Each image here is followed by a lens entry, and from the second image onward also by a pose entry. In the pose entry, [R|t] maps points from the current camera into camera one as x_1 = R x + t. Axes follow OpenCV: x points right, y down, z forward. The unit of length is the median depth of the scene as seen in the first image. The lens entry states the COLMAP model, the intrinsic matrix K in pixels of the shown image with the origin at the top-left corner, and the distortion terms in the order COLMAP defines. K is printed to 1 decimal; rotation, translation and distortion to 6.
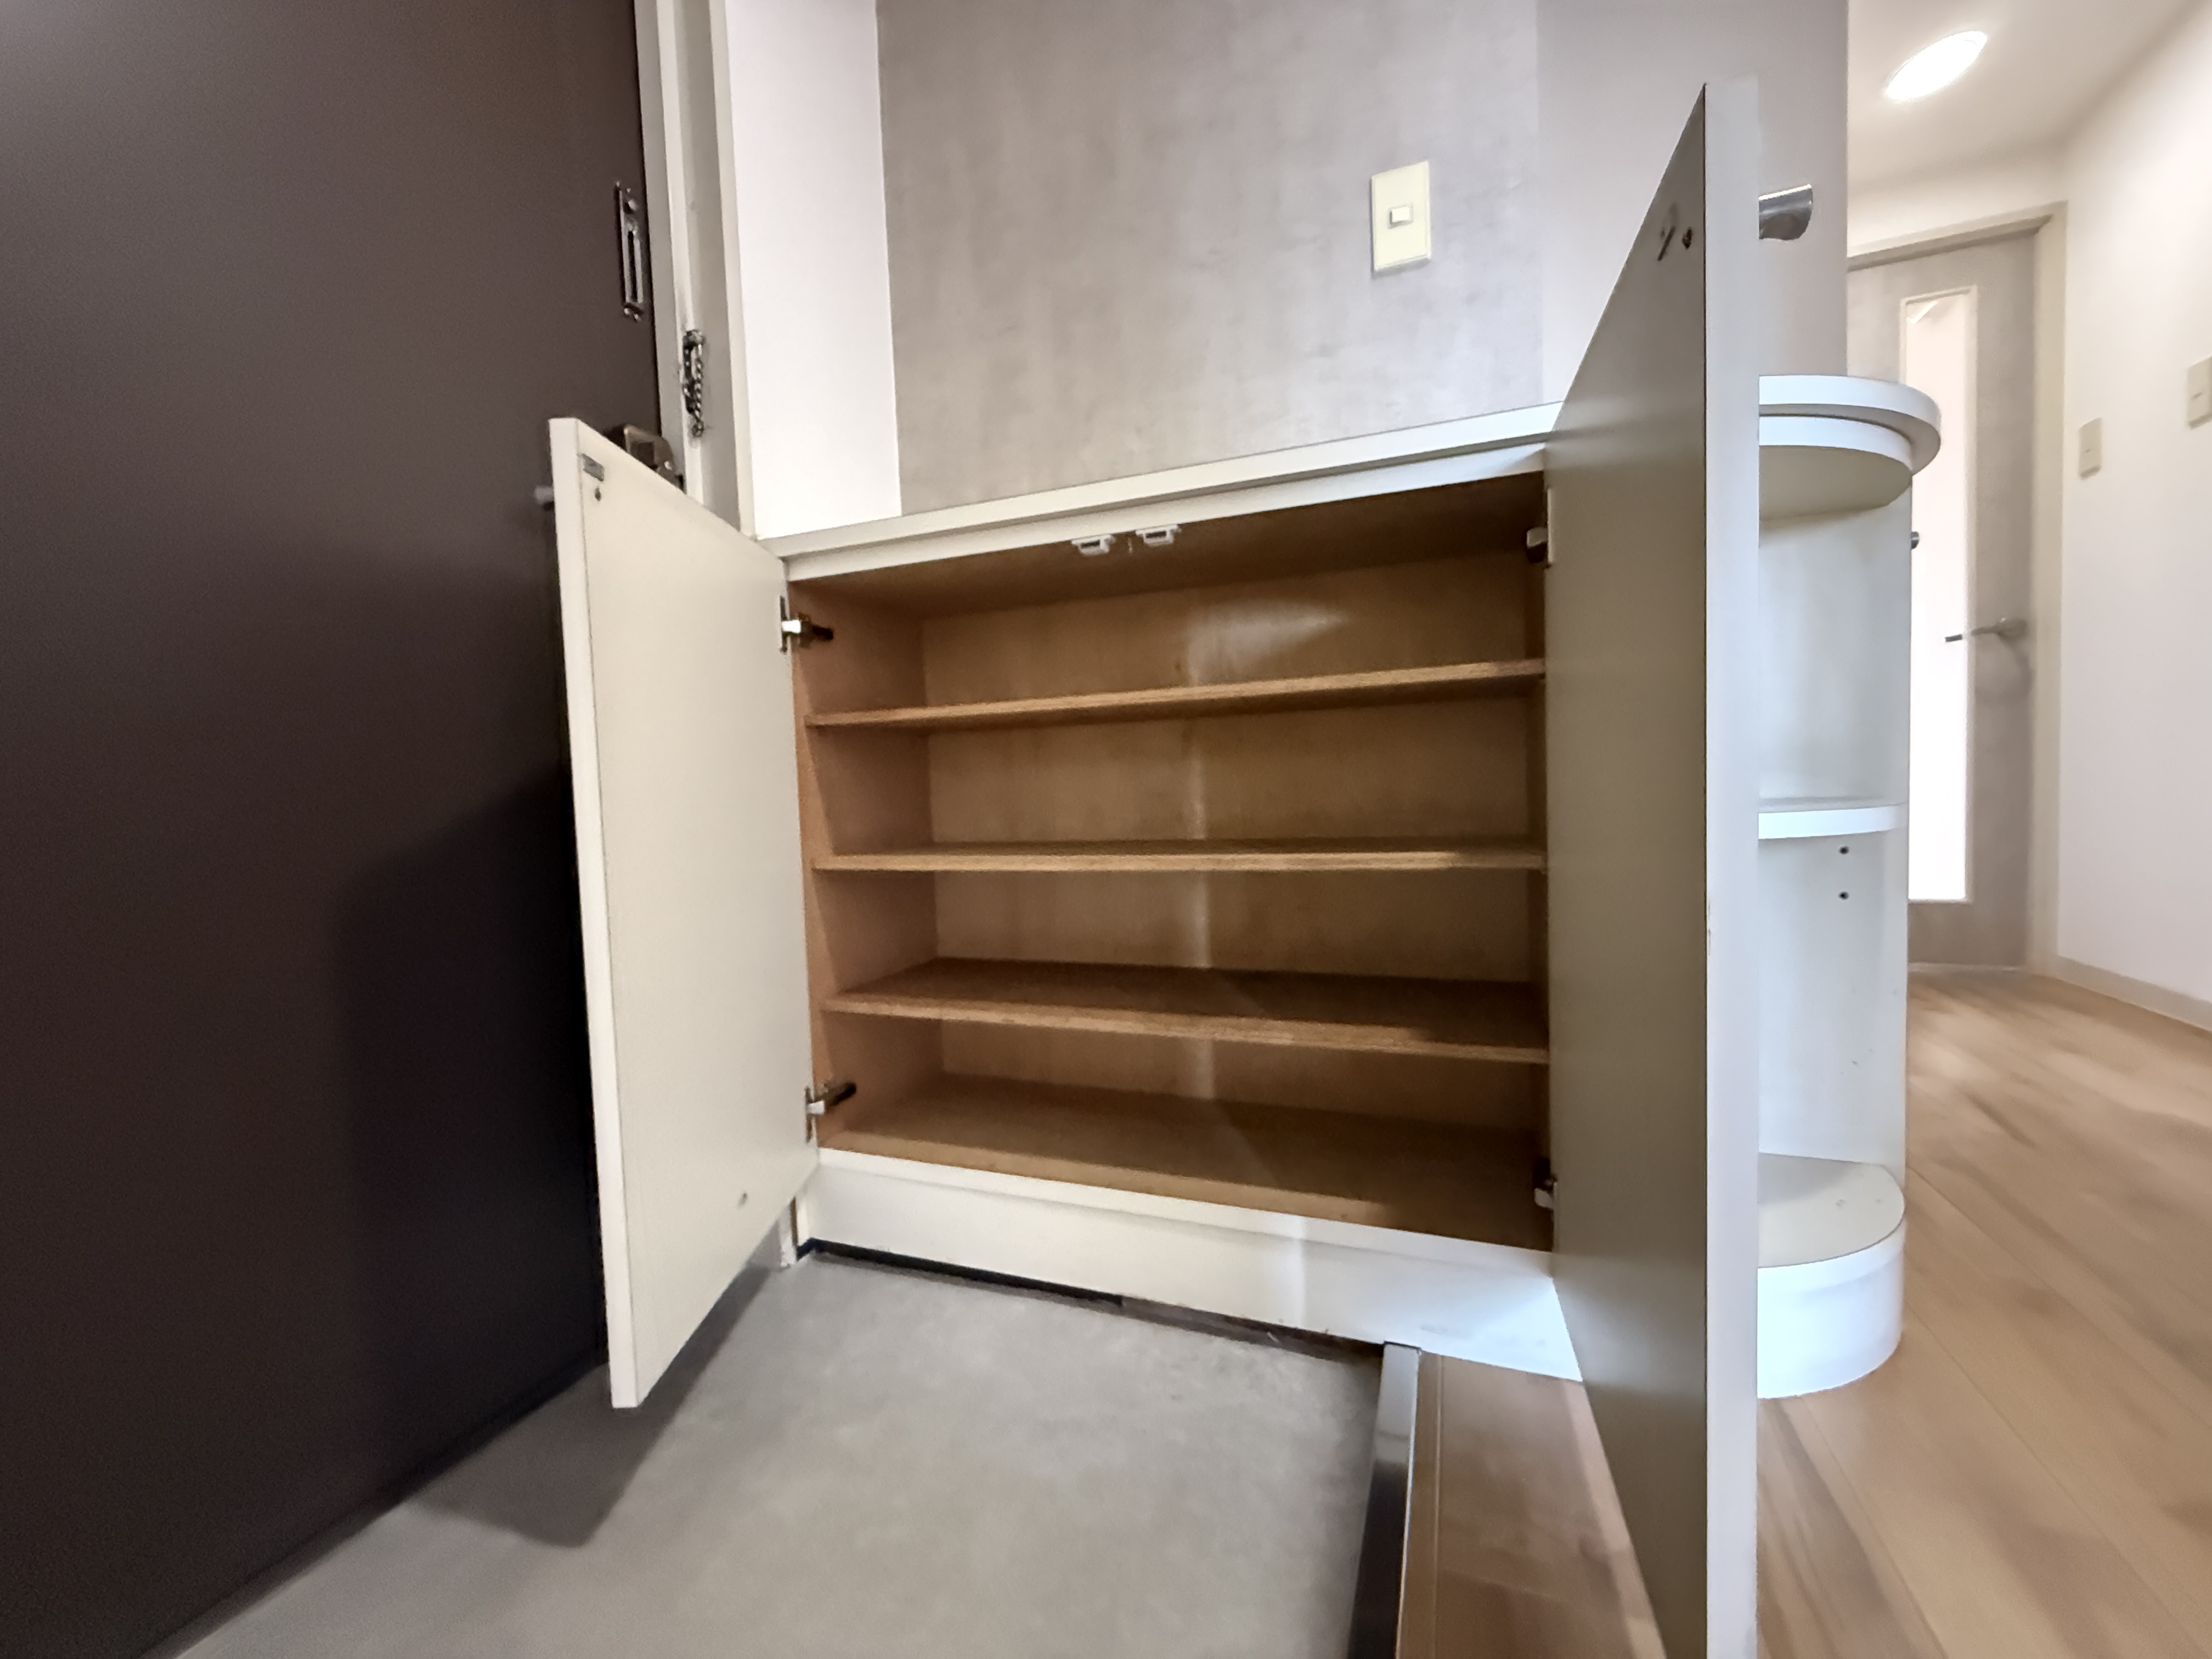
lens RADIAL K [[881.7, 0, 1099.9], [0, 881.7, 825.8], [0, 0, 1]] dist [0.000253, -0.000198]
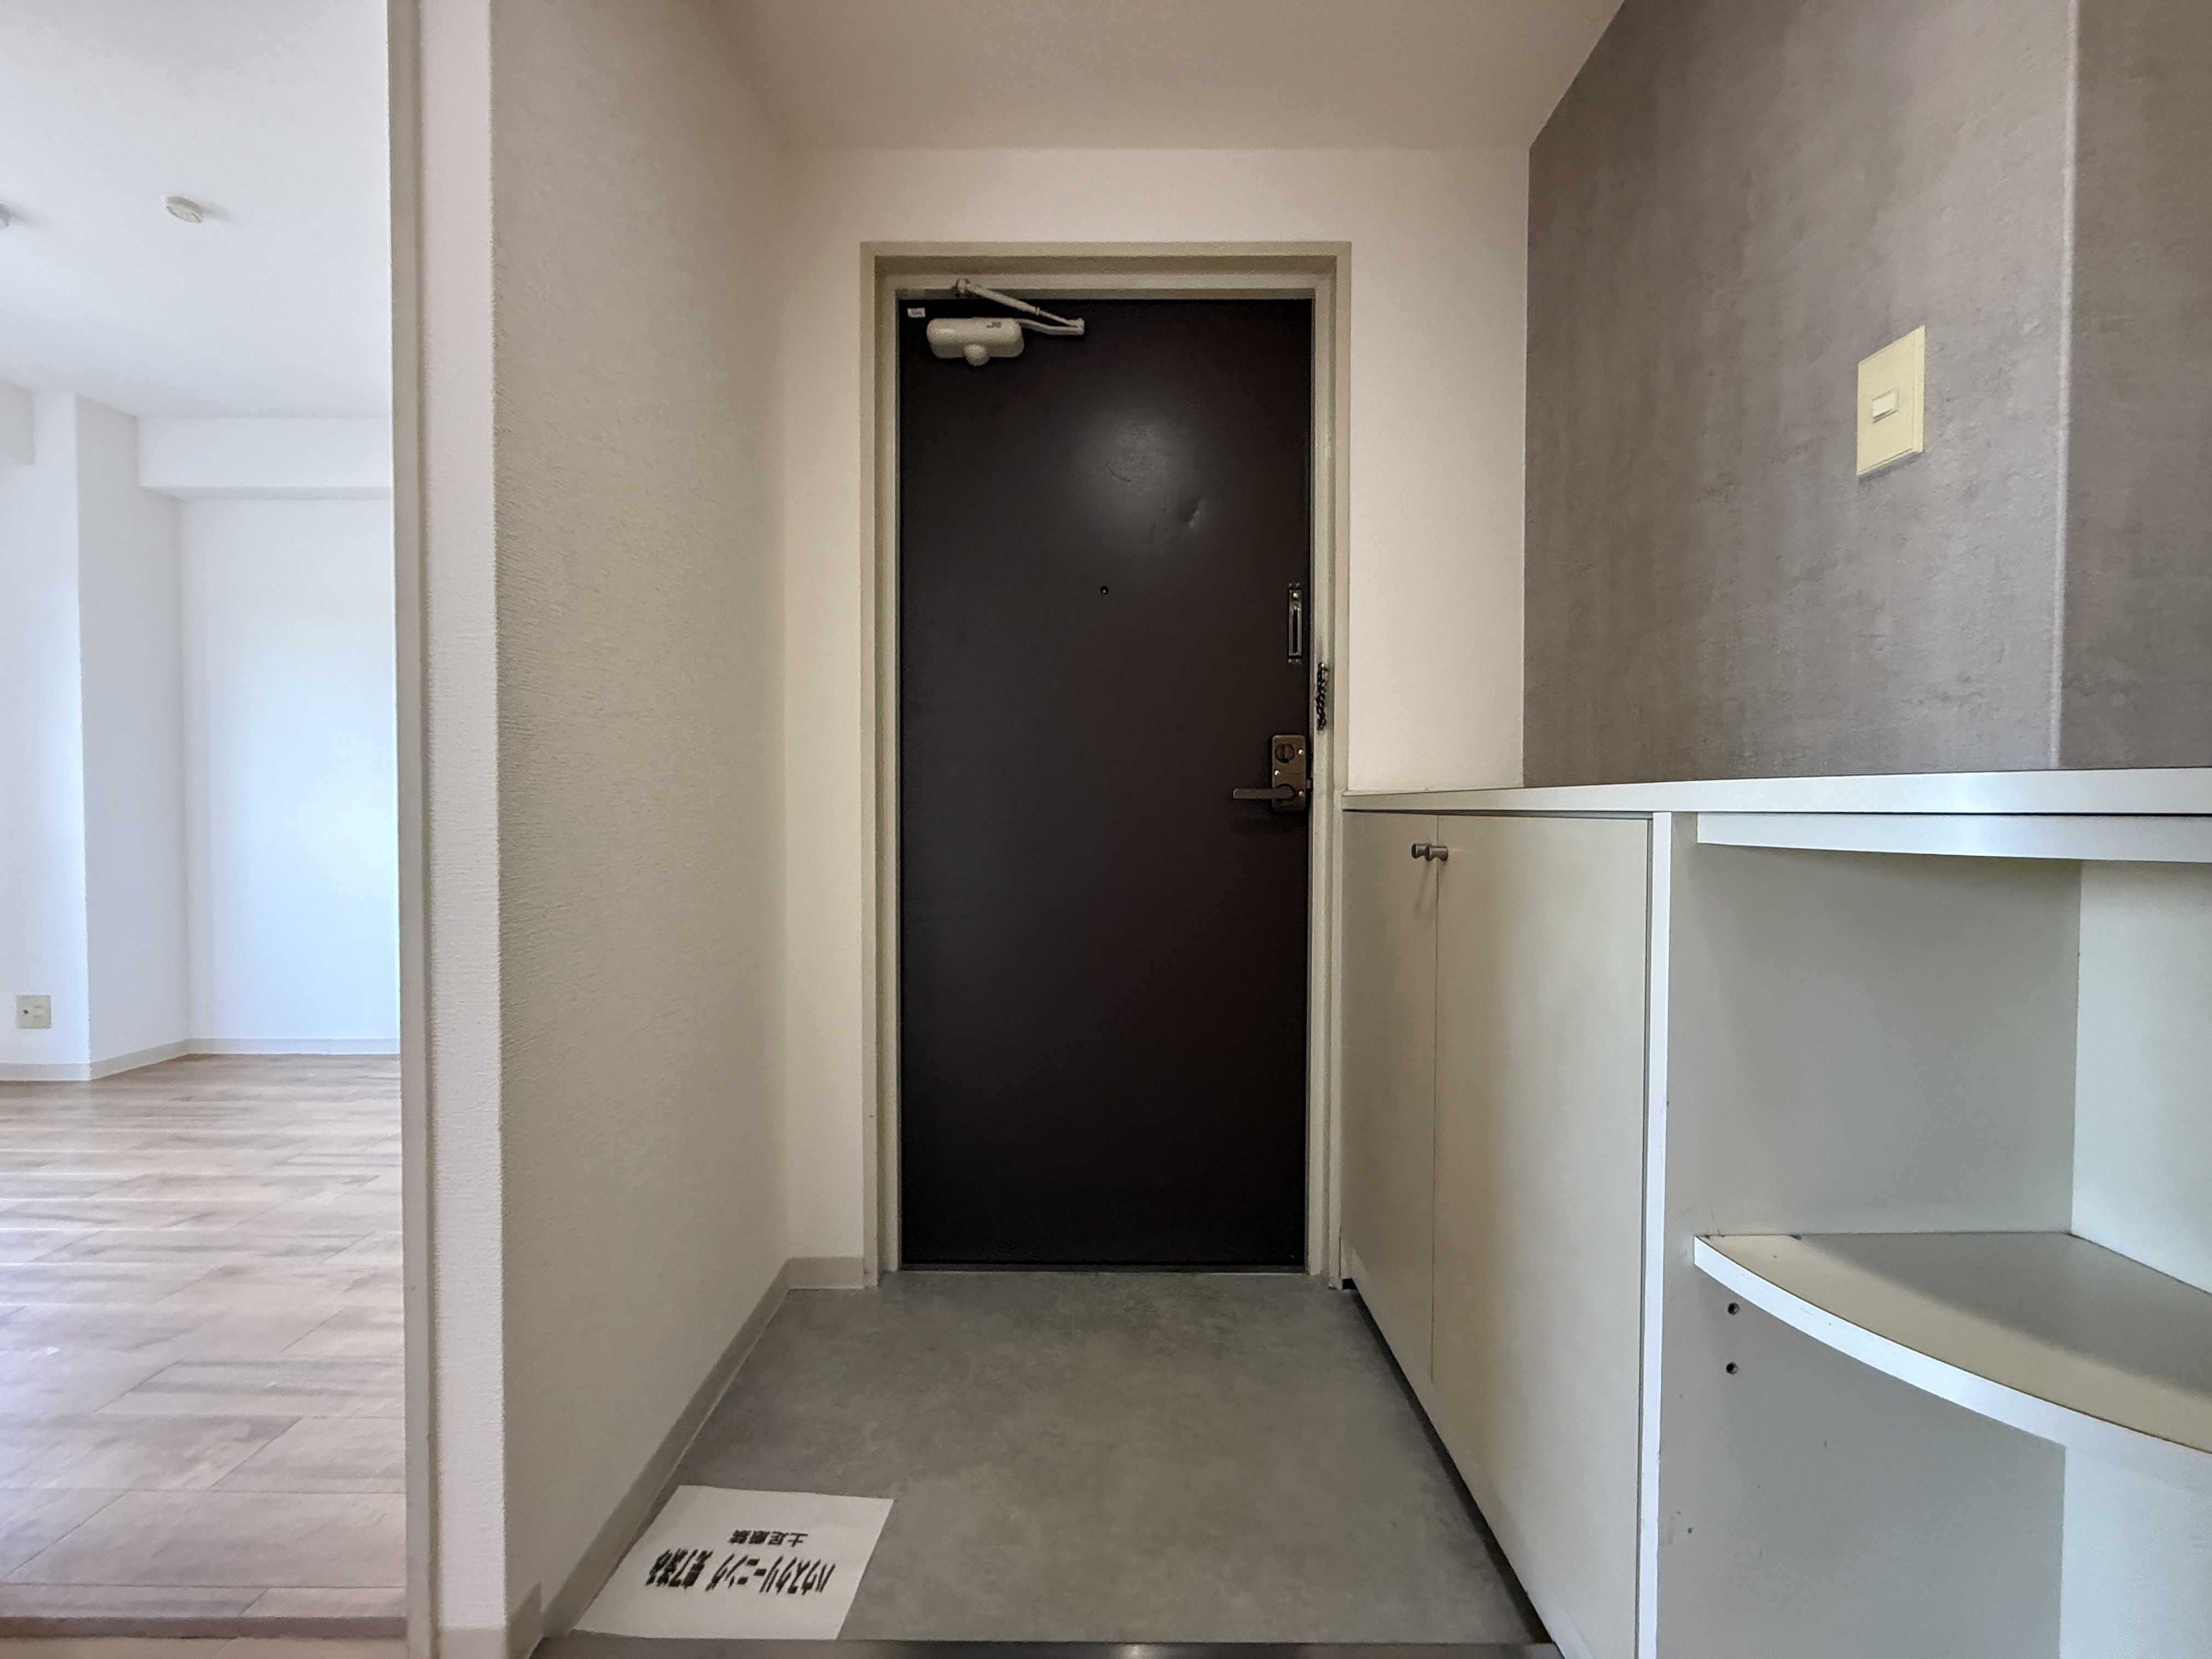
lens RADIAL K [[881.7, 0, 1099.9], [0, 881.7, 825.8], [0, 0, 1]] dist [0.000253, -0.000198]
pose [[0.368552, 0.057579, -0.927822, 0.836819], [-0.060068, 0.997469, 0.038041, -0.304824], [0.927664, 0.041712, 0.371078, 0.071447]]
